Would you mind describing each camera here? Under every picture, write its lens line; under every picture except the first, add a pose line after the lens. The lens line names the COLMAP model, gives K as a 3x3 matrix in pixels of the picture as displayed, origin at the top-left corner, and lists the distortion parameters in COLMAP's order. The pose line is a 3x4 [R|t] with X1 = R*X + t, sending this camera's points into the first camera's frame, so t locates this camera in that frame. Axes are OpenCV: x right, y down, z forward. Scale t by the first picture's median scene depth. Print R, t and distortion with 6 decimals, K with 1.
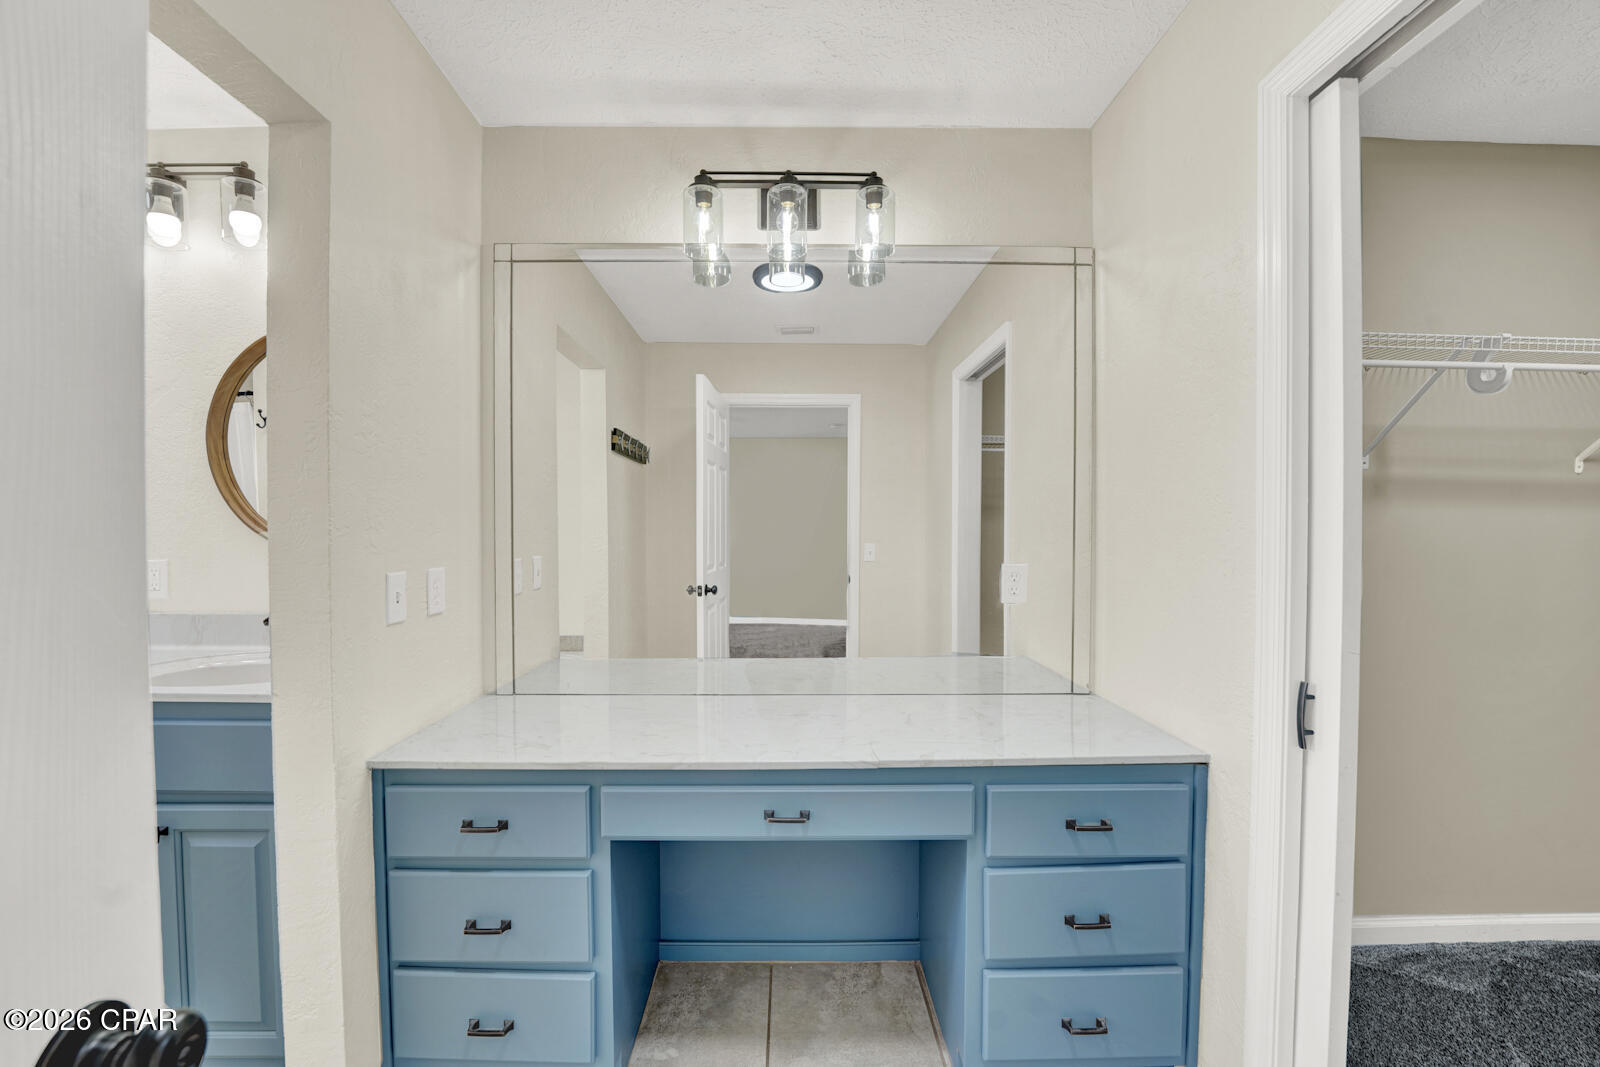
lens RADIAL K [[661.8, 0, 796.8], [0, 661.8, 541.0], [0, 0, 1]] dist [-0.025620, 0.001914]
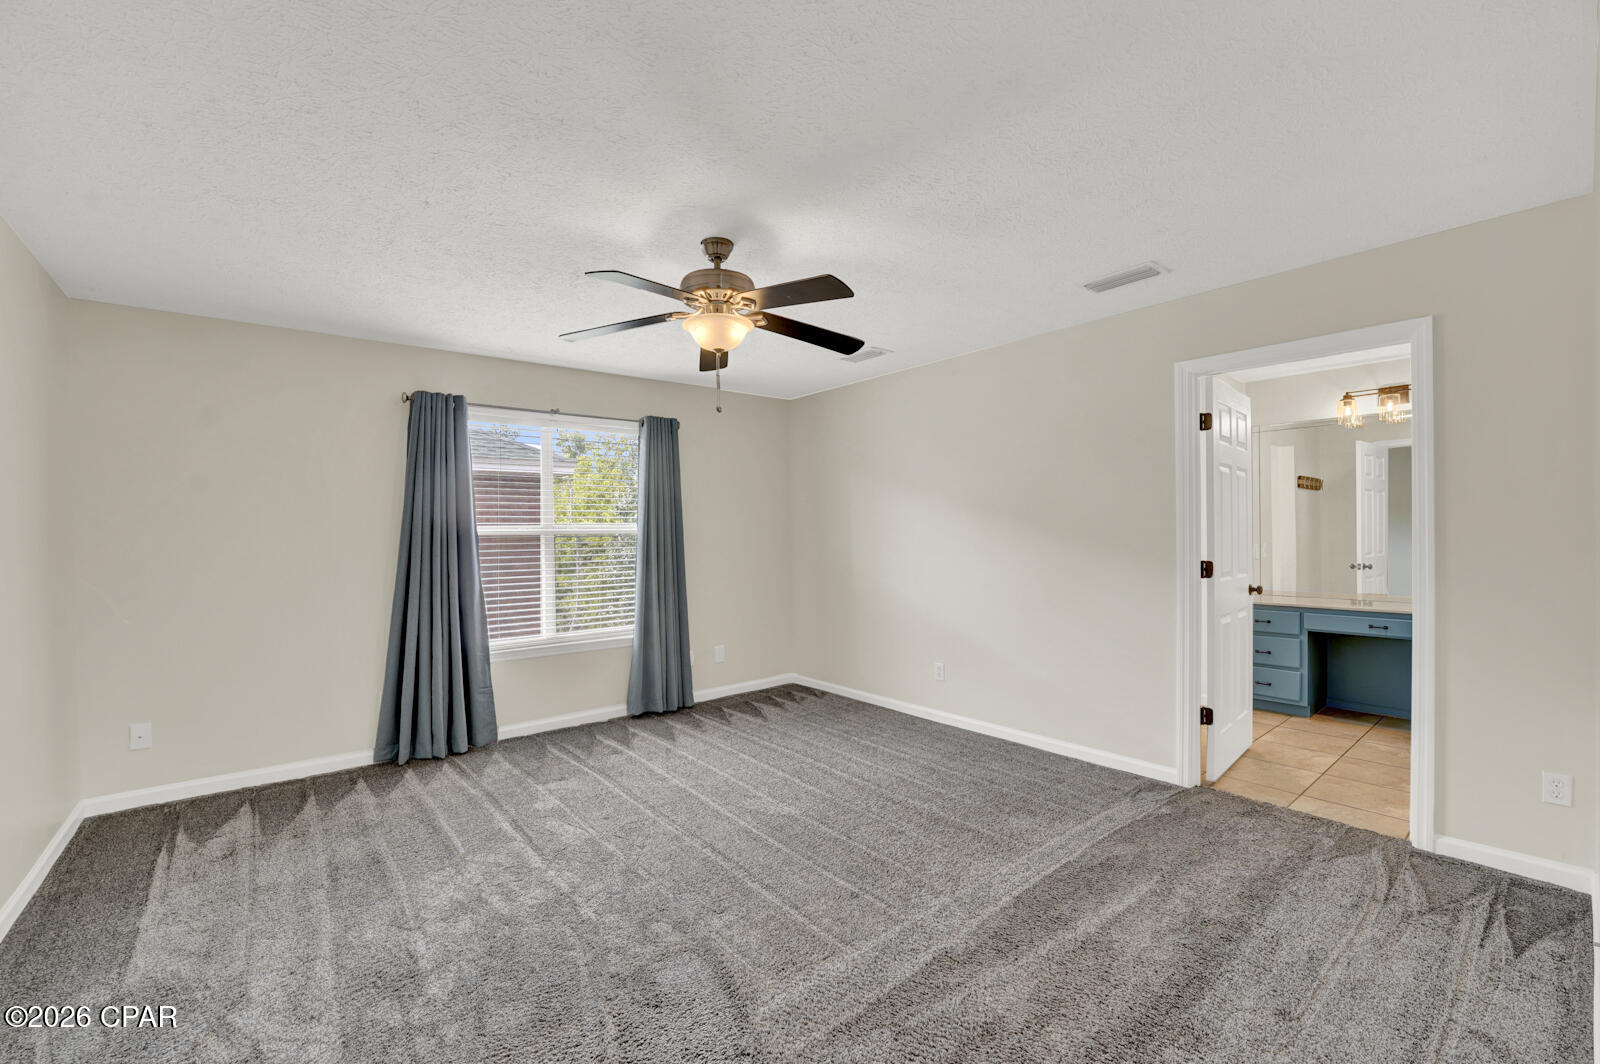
lens RADIAL K [[662.5, 0, 803.6], [0, 662.5, 533.0], [0, 0, 1]] dist [-0.030408, 0.004076]
pose [[0.627654, -0.003679, -0.778484, 0.268789], [-0.006235, 0.999933, -0.009753, 0.015231], [0.778467, 0.010976, 0.627589, -1.212254]]
